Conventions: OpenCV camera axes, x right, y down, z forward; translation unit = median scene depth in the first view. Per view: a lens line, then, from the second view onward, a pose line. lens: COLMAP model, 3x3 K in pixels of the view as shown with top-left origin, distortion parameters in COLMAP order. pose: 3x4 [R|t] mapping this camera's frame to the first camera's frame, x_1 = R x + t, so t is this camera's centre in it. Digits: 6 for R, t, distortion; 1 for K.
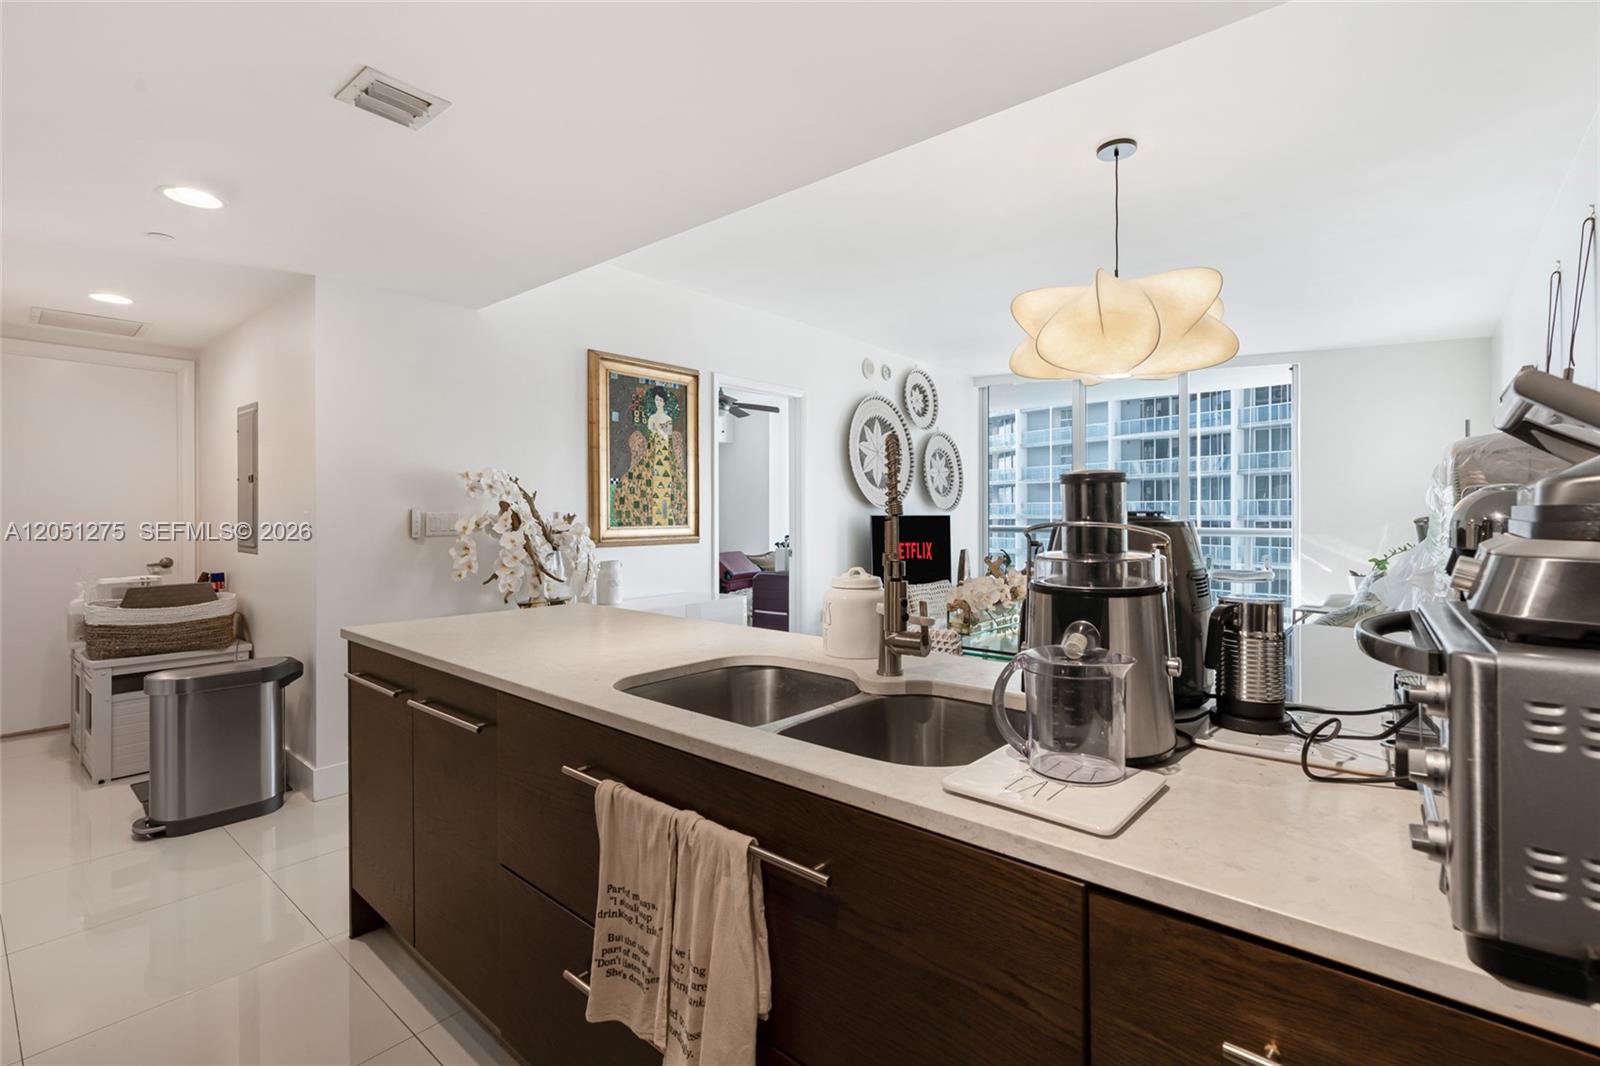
lens RADIAL K [[724.5, 0, 795.3], [0, 724.5, 512.1], [0, 0, 1]] dist [-0.001415, 0.000108]
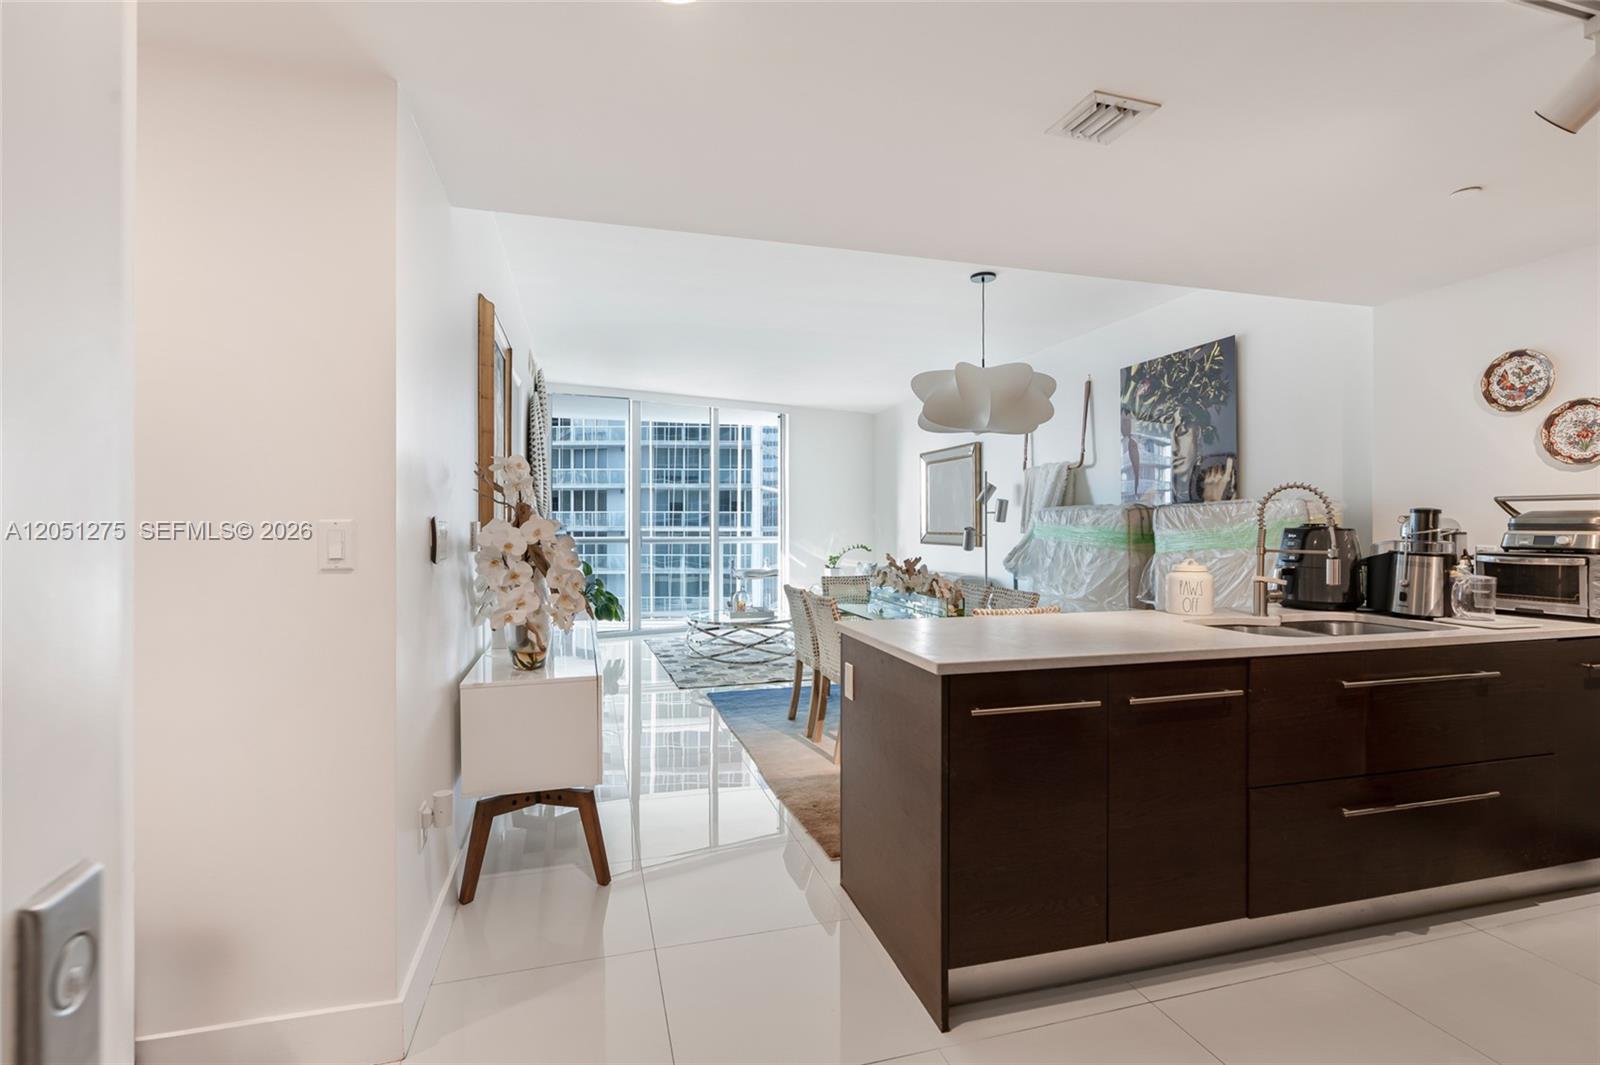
lens RADIAL K [[747.9, 0, 804.1], [0, 747.9, 521.5], [0, 0, 1]] dist [-0.000503, 0.000686]
pose [[0.545907, 0.004560, 0.837833, -0.665286], [-0.002573, 0.999990, -0.003766, 0.001687], [-0.837842, -0.000100, 0.545913, 0.306646]]
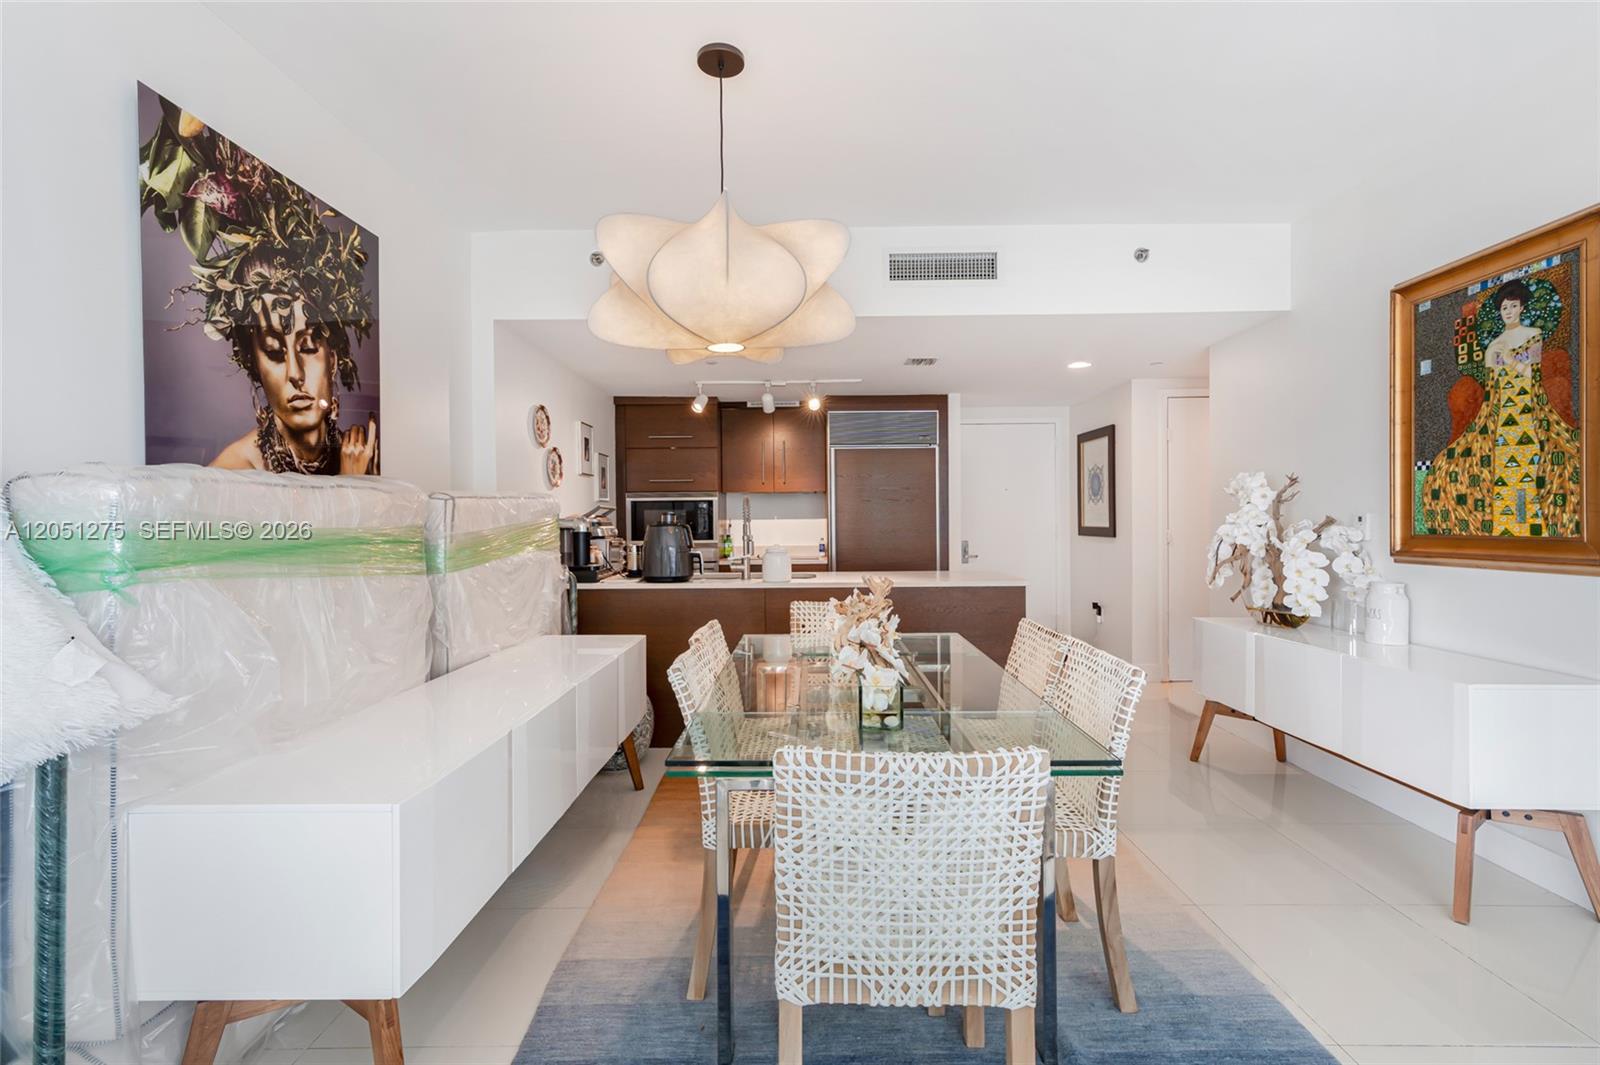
lens RADIAL K [[718.7, 0, 796.8], [0, 718.7, 528.0], [0, 0, 1]] dist [0.006979, 0.000652]
pose [[-0.766488, 0.014249, -0.642101, 0.578287], [0.011039, 0.999898, 0.009012, 0.001733], [0.642164, -0.000180, -0.766567, 1.071971]]
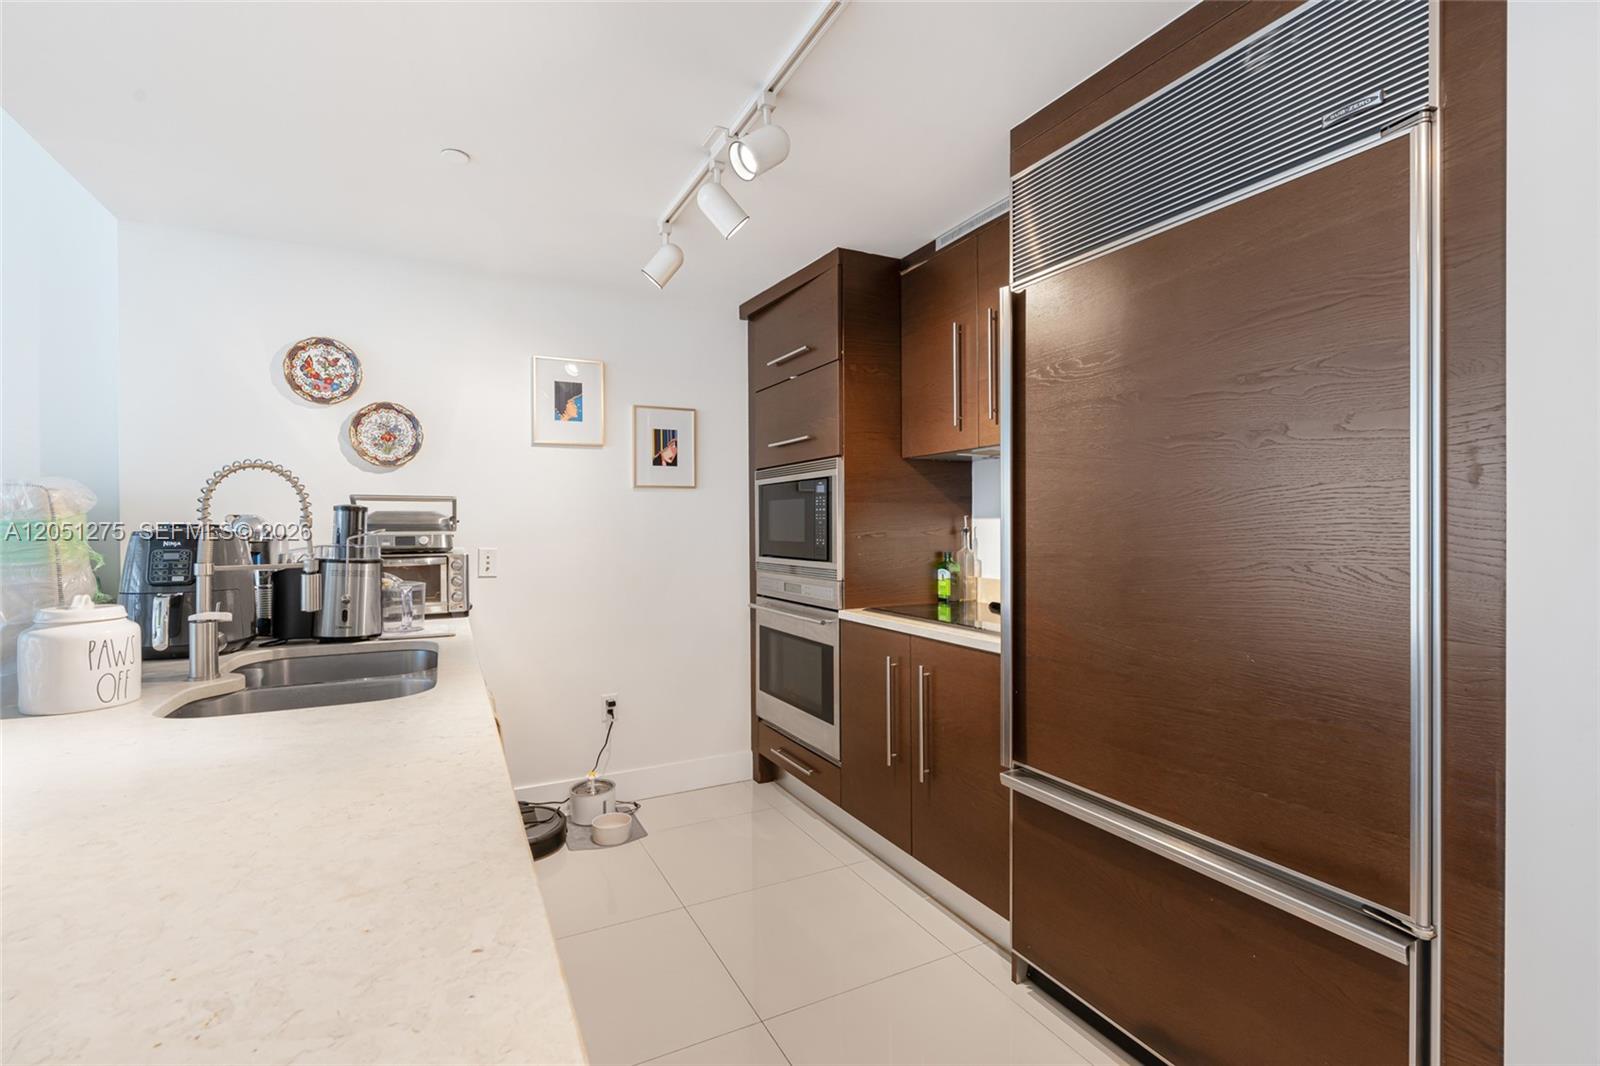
lens RADIAL K [[728.1, 0, 797.7], [0, 728.1, 530.2], [0, 0, 1]] dist [-0.008237, 0.001501]
pose [[-0.924903, 0.003495, 0.380188, -0.354199], [0.006024, 0.999967, 0.005462, 0.002977], [-0.380156, 0.007342, -0.924893, 0.541680]]
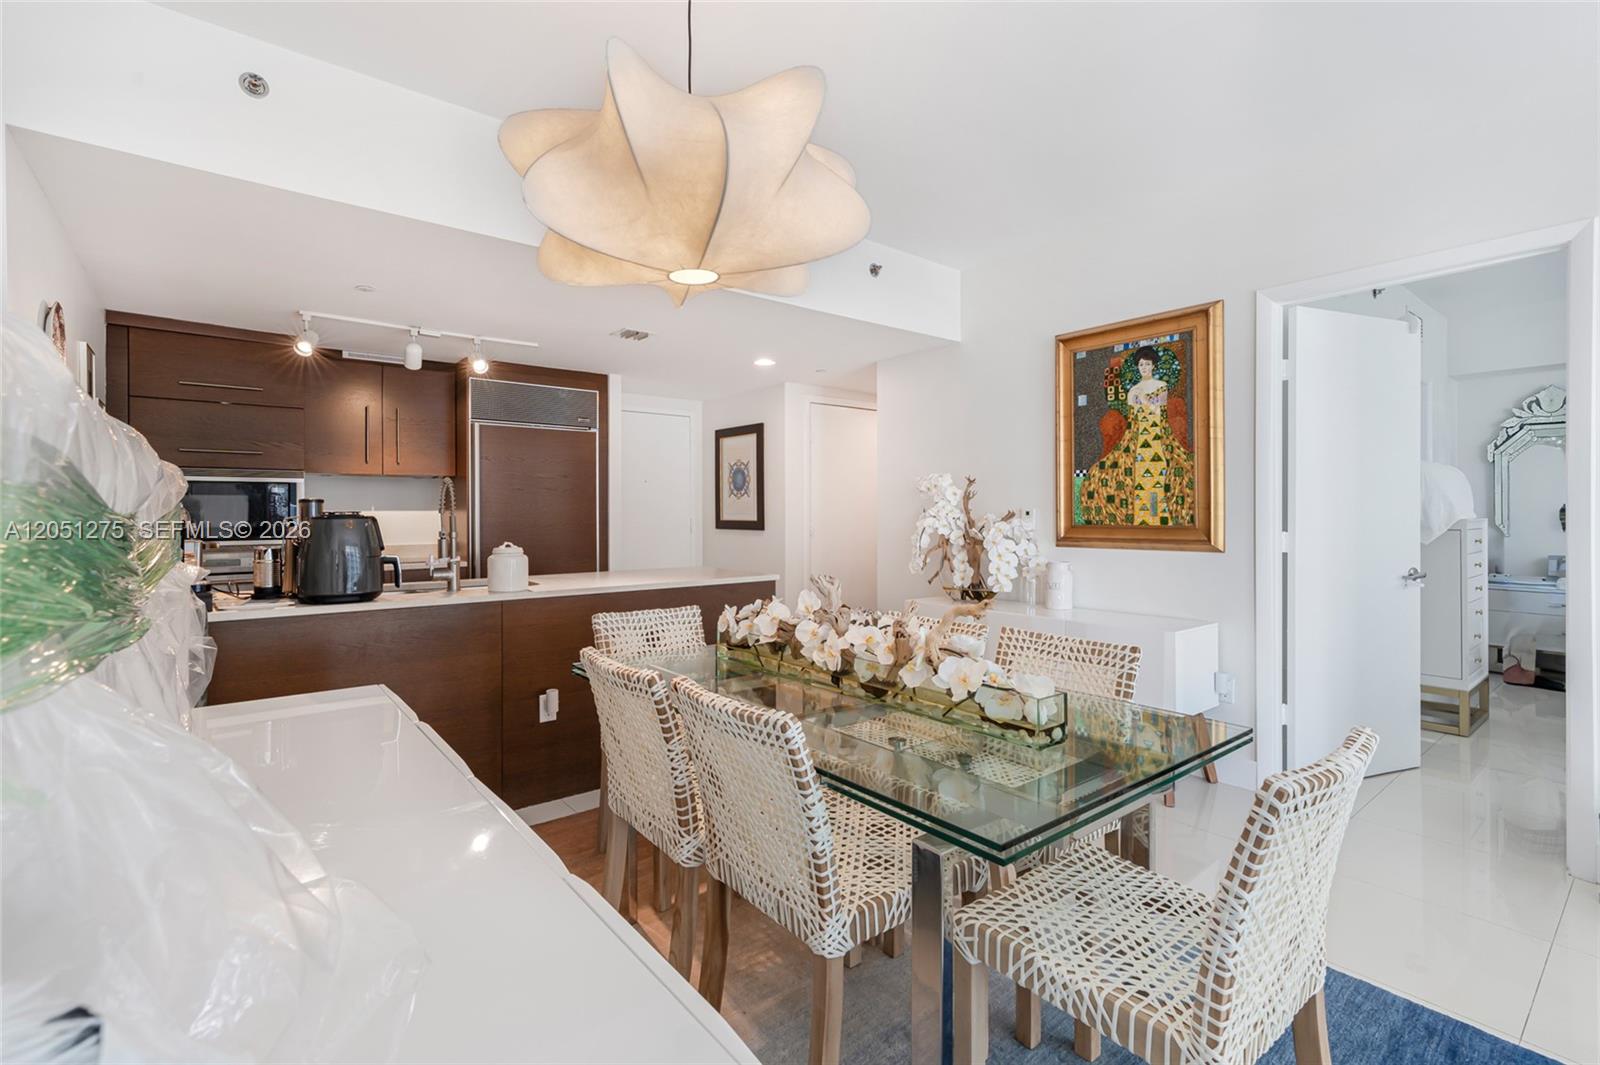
lens RADIAL K [[734.1, 0, 795.4], [0, 734.1, 514.7], [0, 0, 1]] dist [-0.000864, 0.000403]
pose [[-0.187647, 0.005196, -0.982223, 0.658558], [0.005876, 0.999974, 0.004168, 0.001789], [0.982219, -0.004989, -0.187673, 0.776530]]
